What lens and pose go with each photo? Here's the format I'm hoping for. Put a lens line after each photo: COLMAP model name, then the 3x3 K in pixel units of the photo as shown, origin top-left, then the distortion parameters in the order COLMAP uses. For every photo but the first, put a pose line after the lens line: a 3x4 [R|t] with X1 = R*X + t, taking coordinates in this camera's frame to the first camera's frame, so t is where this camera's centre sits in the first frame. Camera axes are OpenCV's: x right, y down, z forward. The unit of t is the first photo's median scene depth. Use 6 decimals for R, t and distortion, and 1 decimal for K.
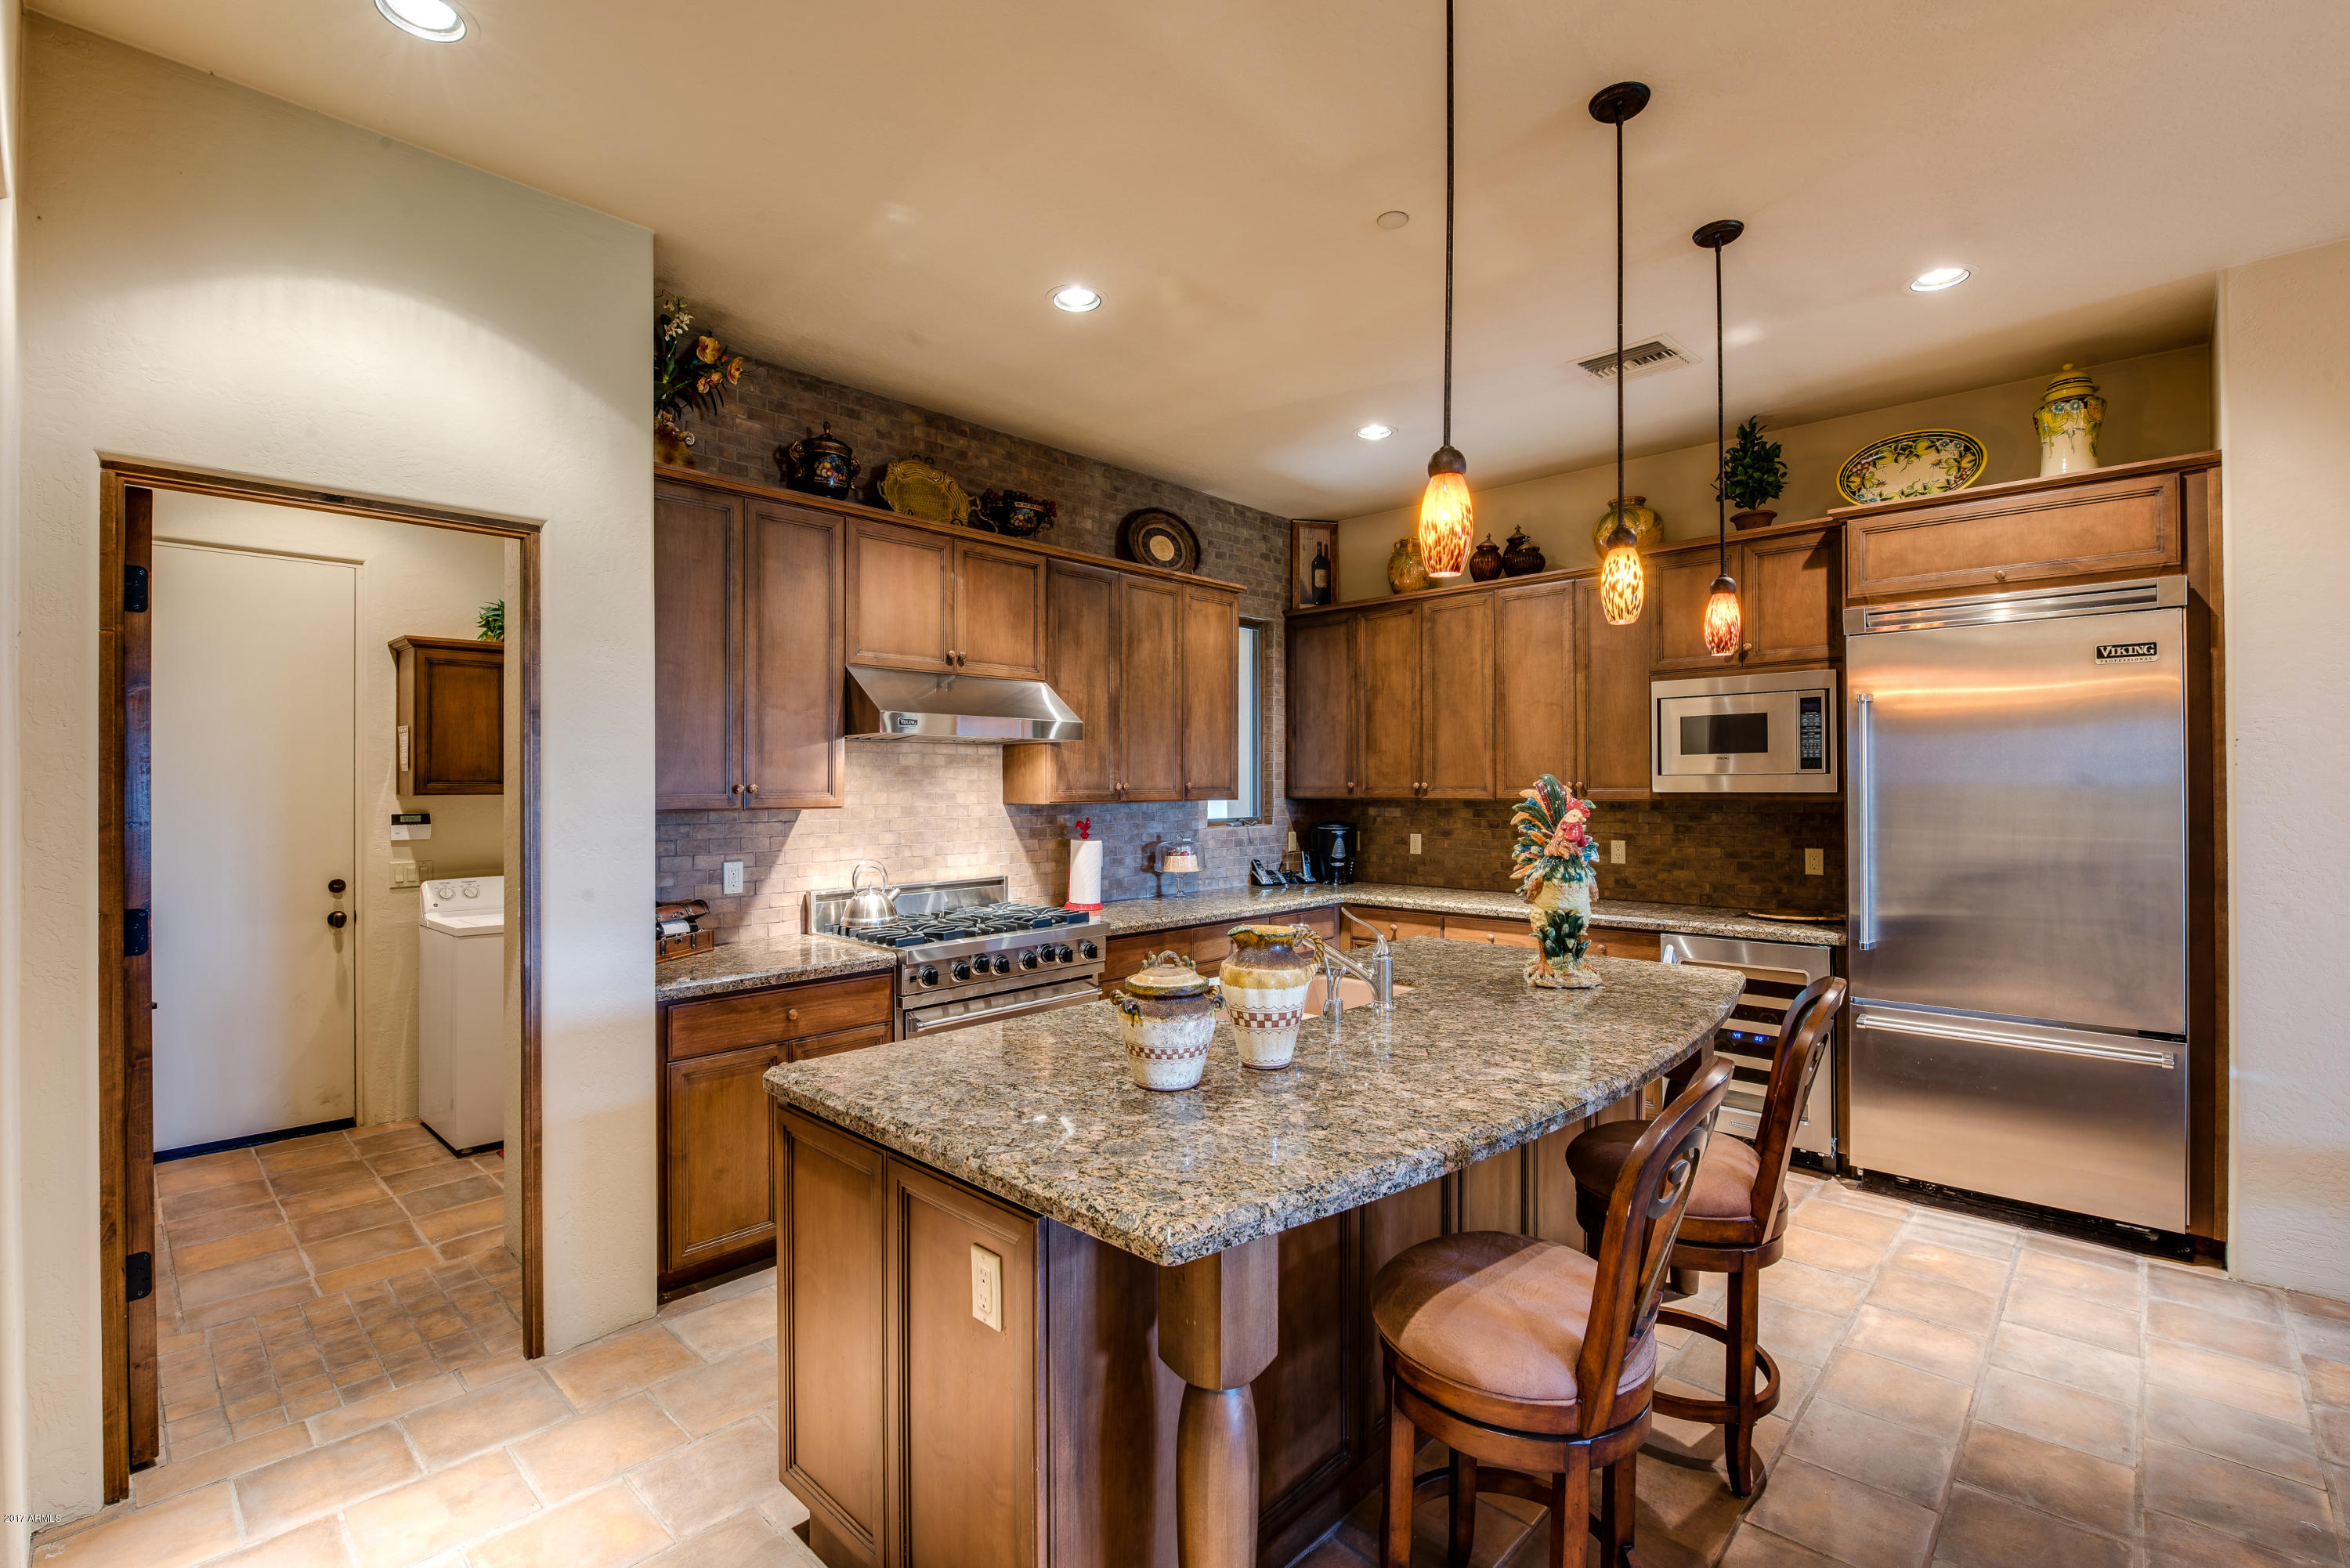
lens RADIAL K [[1010.9, 0, 1170.9], [0, 1010.9, 786.4], [0, 0, 1]] dist [-0.021395, -0.000345]
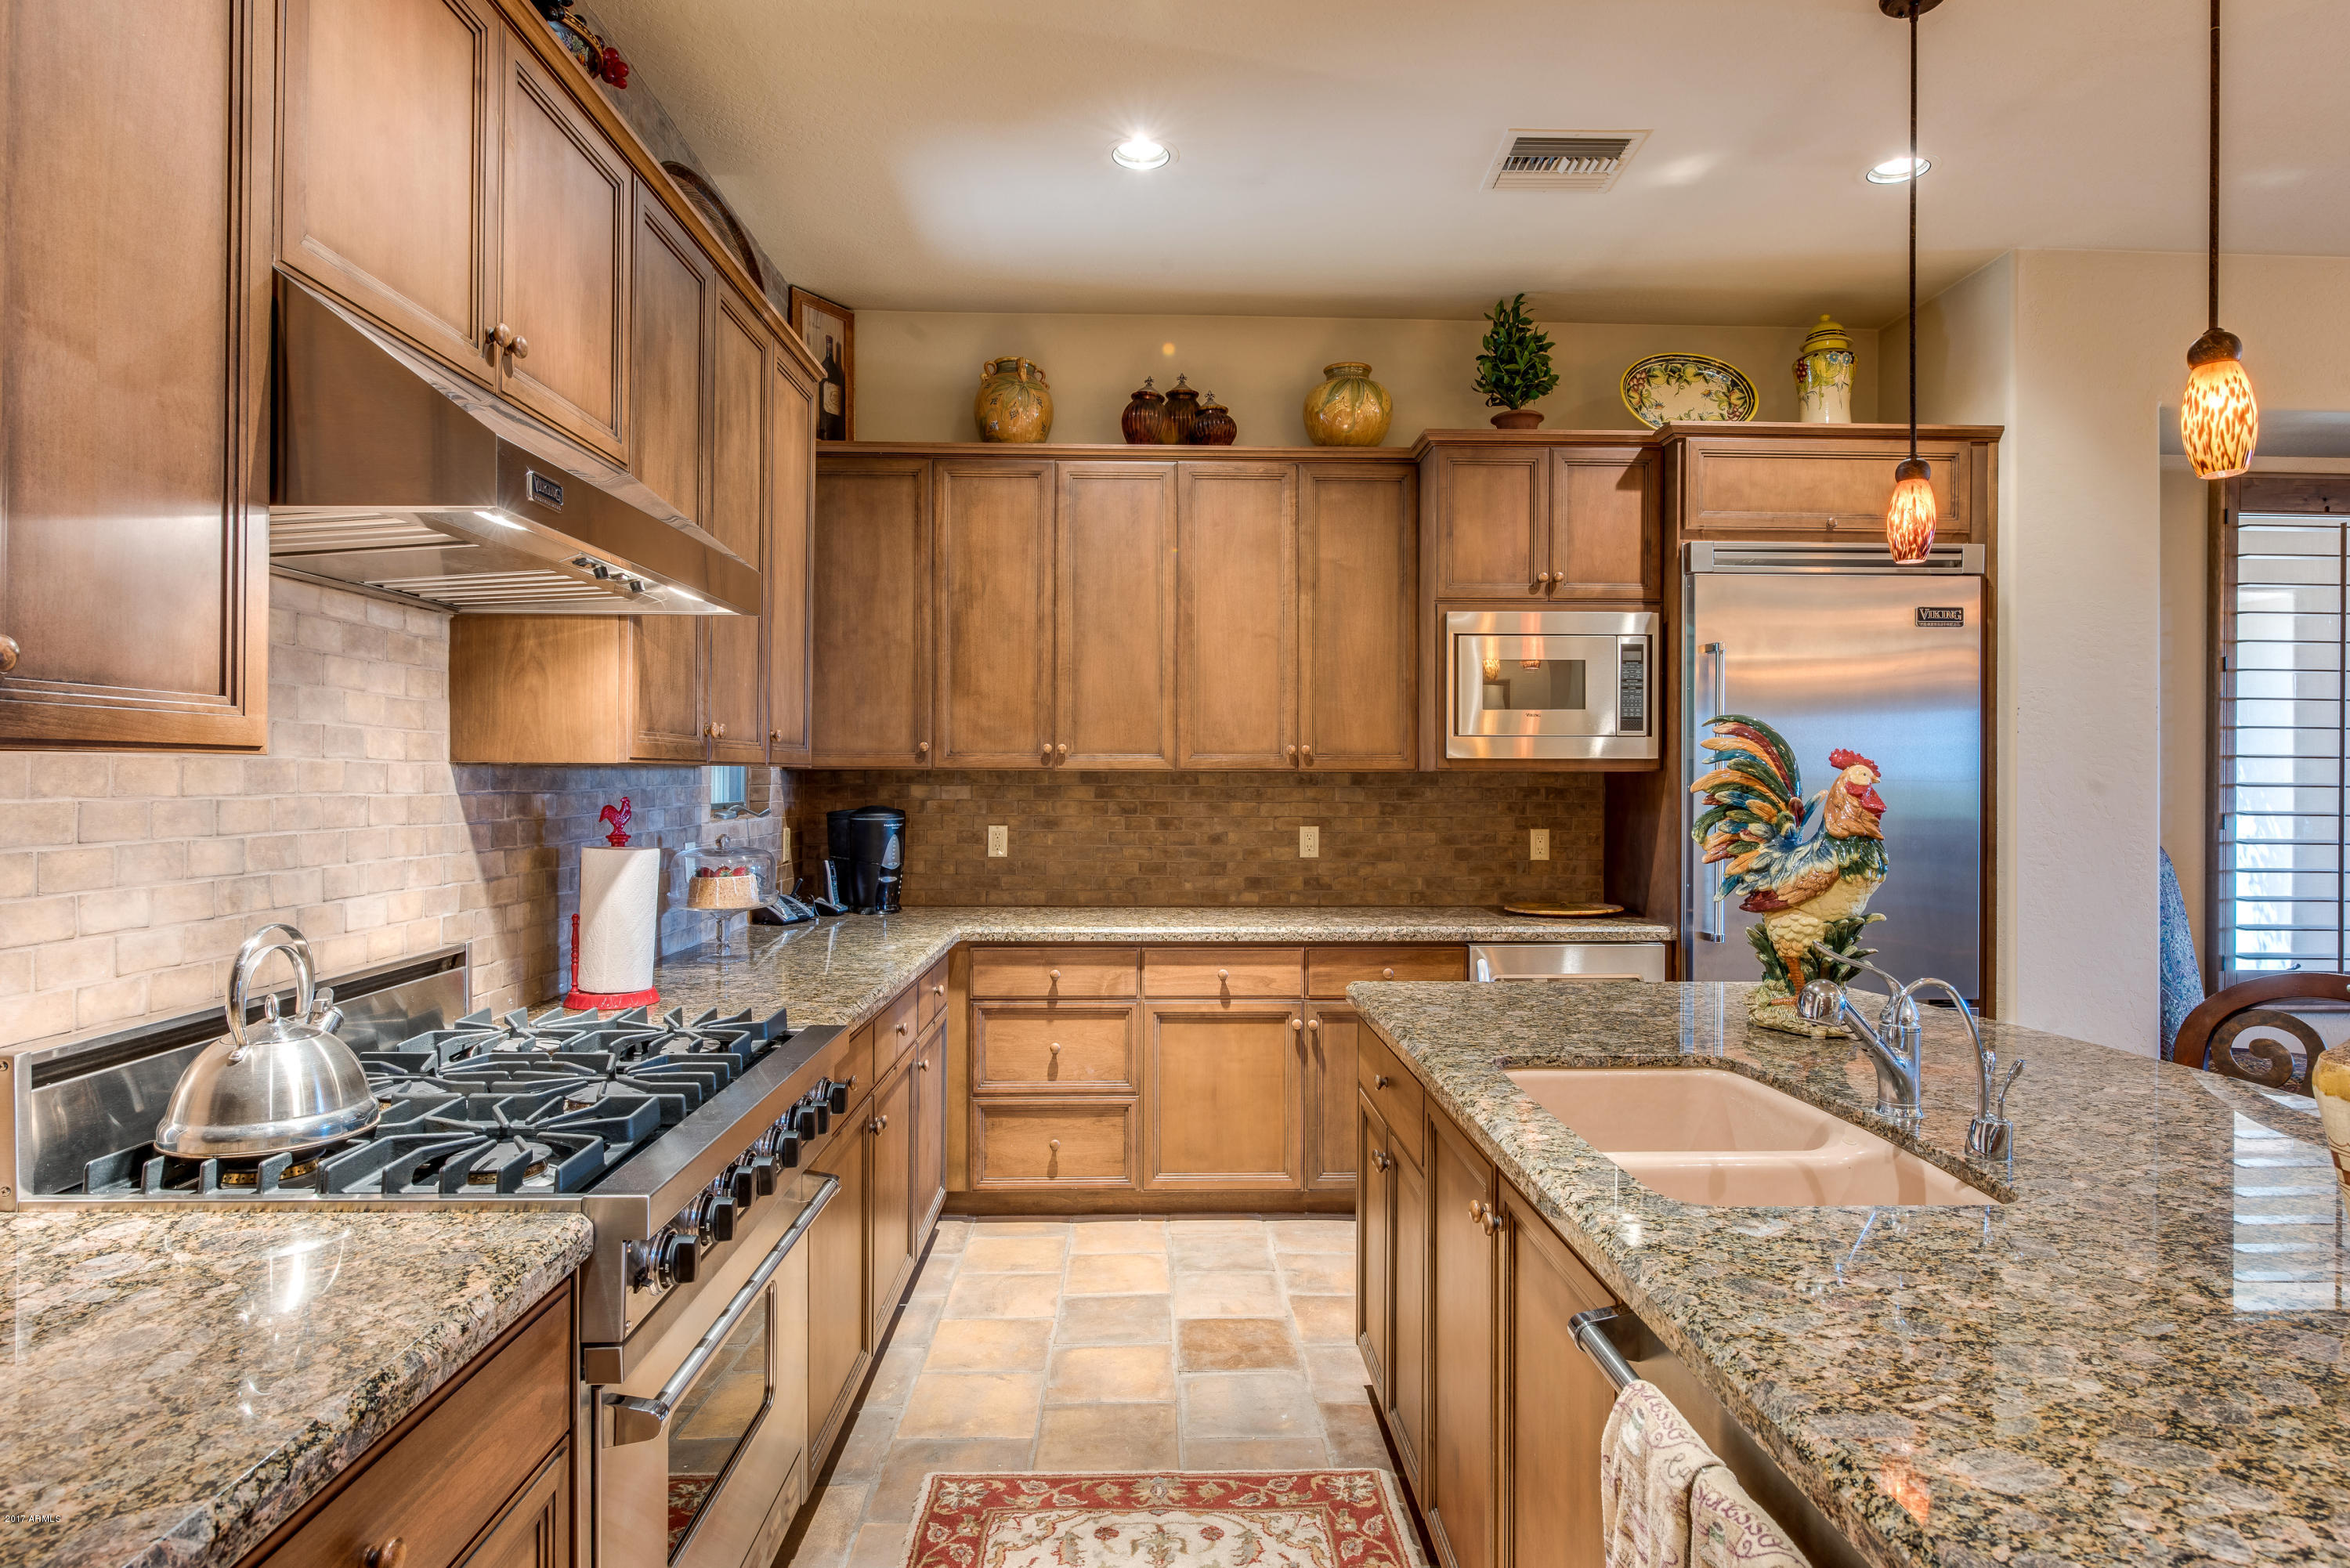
lens RADIAL K [[1274.6, 0, 1173.6], [0, 1274.6, 782.3], [0, 0, 1]] dist [-0.004811, -0.001338]
pose [[0.706543, 0.003508, 0.707661, -0.314742], [-0.006251, 0.999980, 0.001284, 0.022150], [-0.707642, -0.005331, 0.706551, 0.438340]]
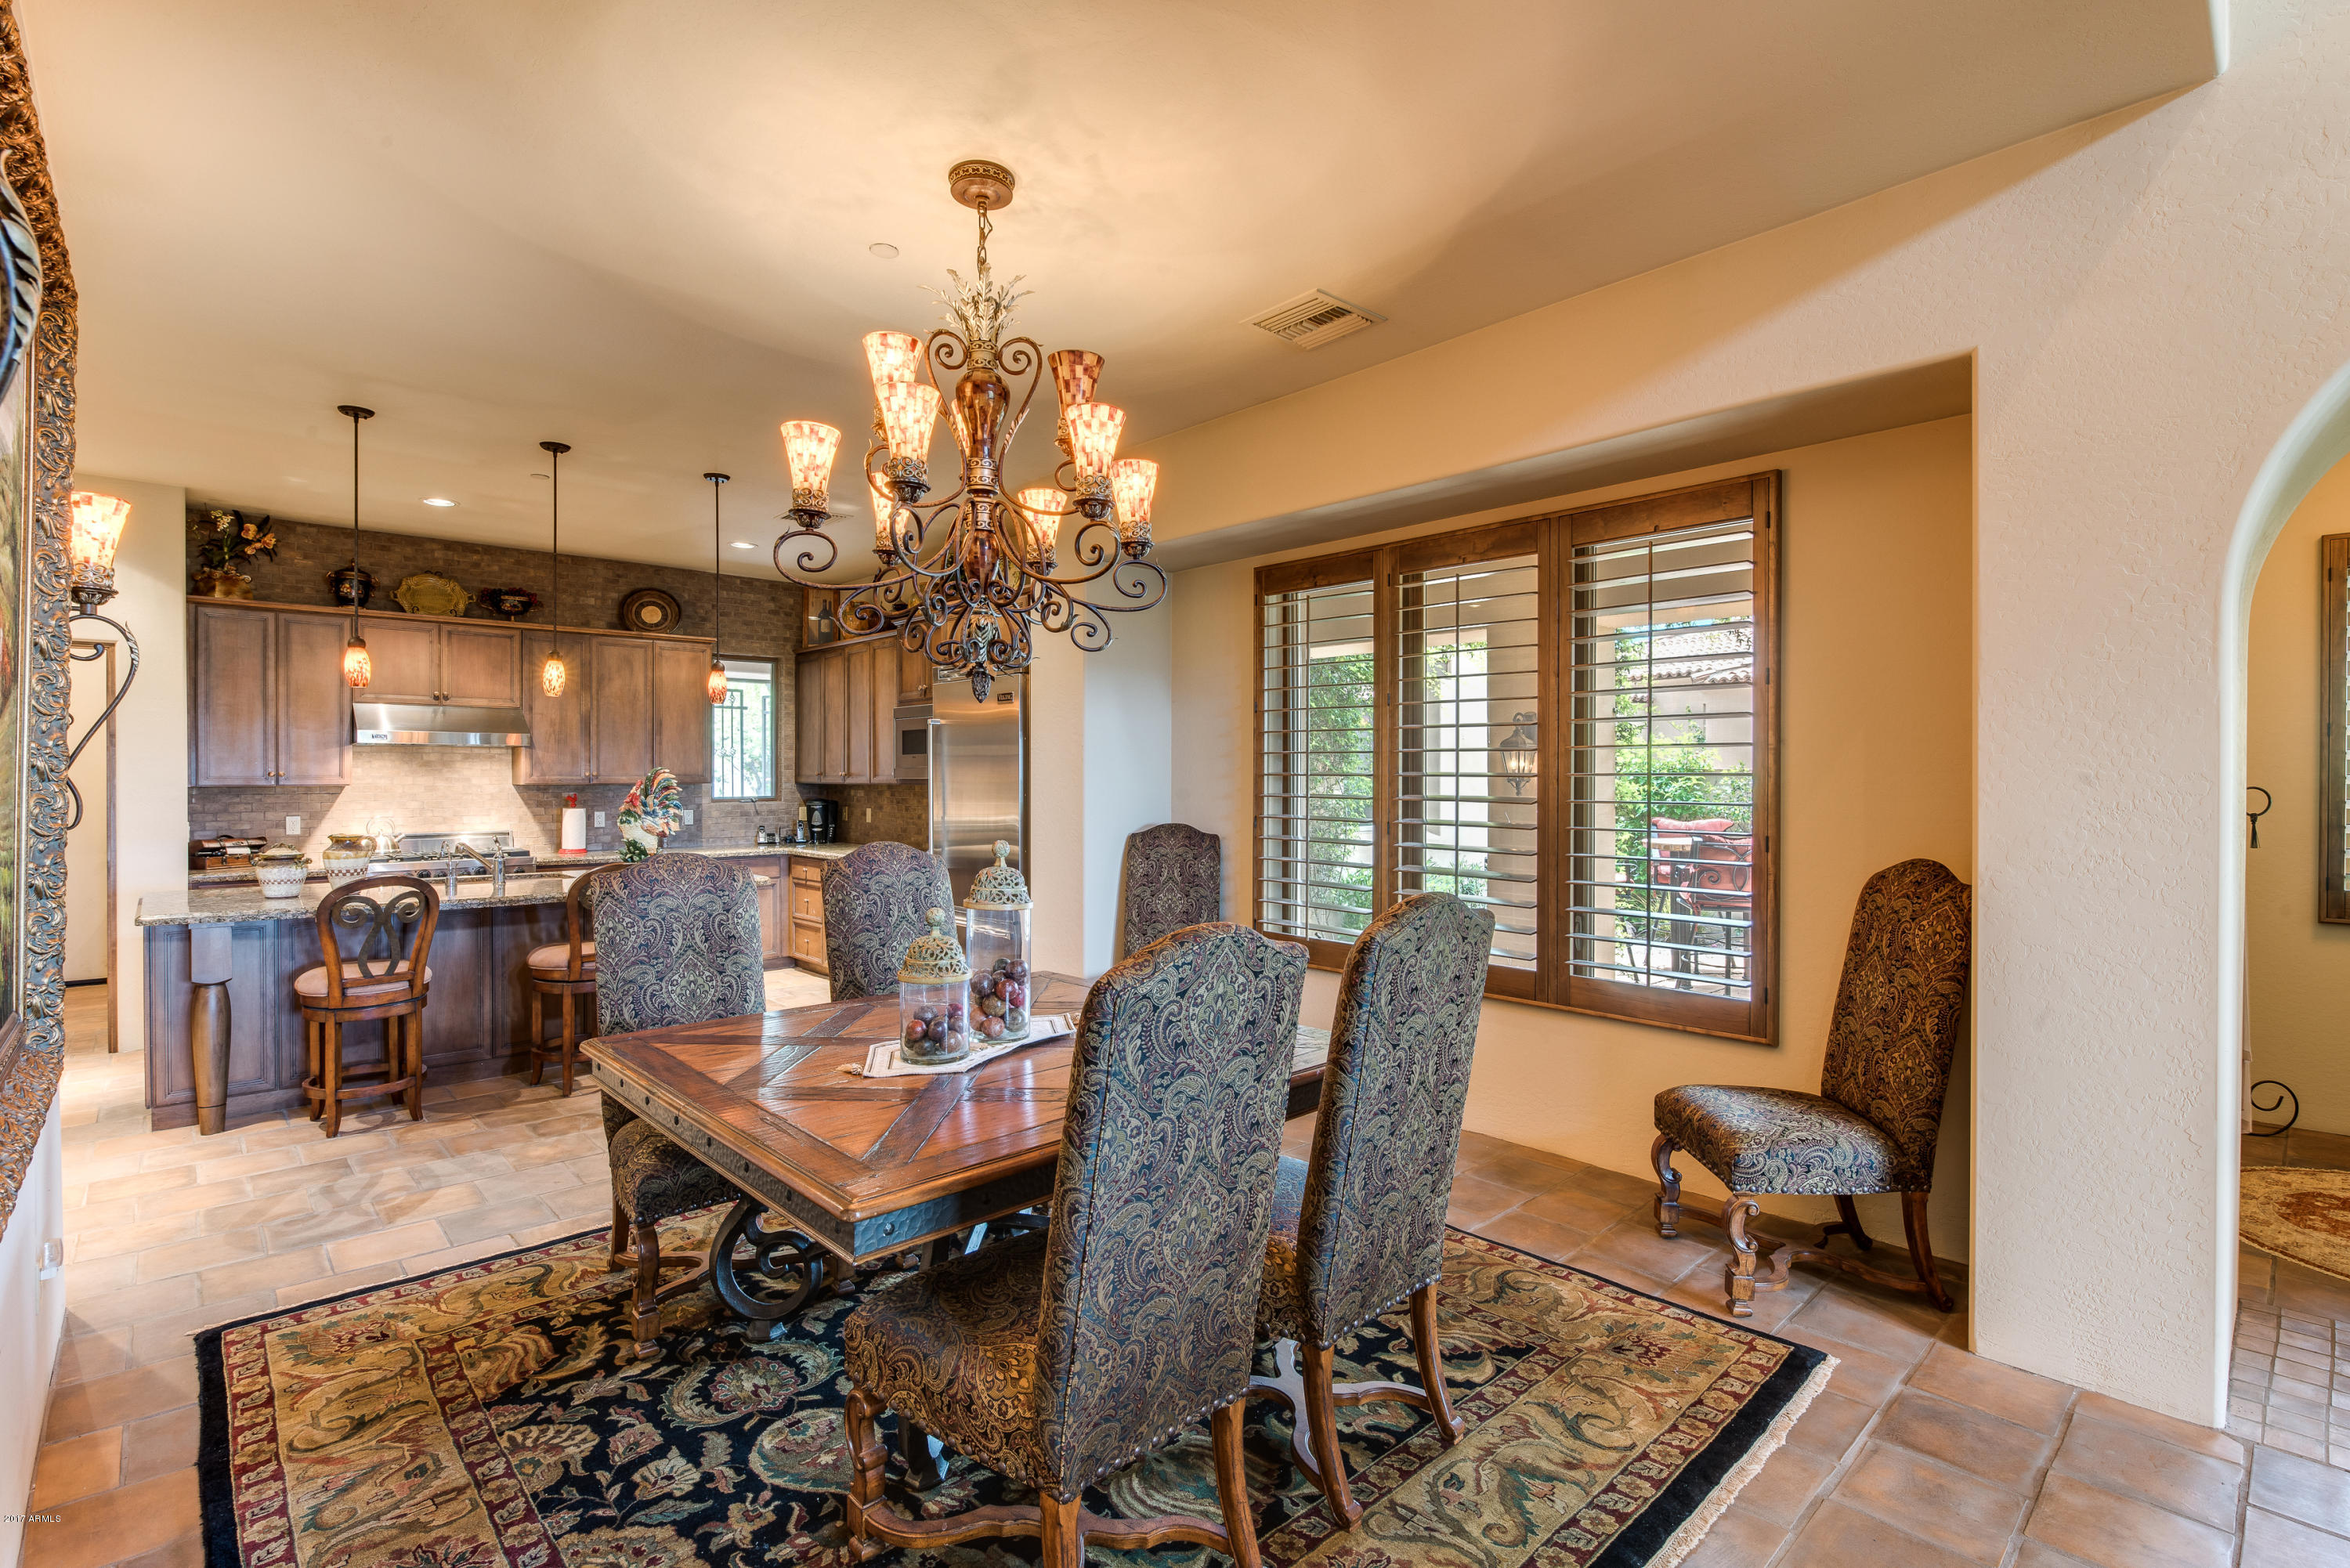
lens RADIAL K [[1082.0, 0, 1173.5], [0, 1082.0, 780.6], [0, 0, 1]] dist [-0.003766, -0.000442]
pose [[0.998917, 0.002737, -0.046457, 0.927764], [-0.002612, 0.999993, 0.002762, 0.003457], [0.046464, -0.002637, 0.998916, -0.624471]]
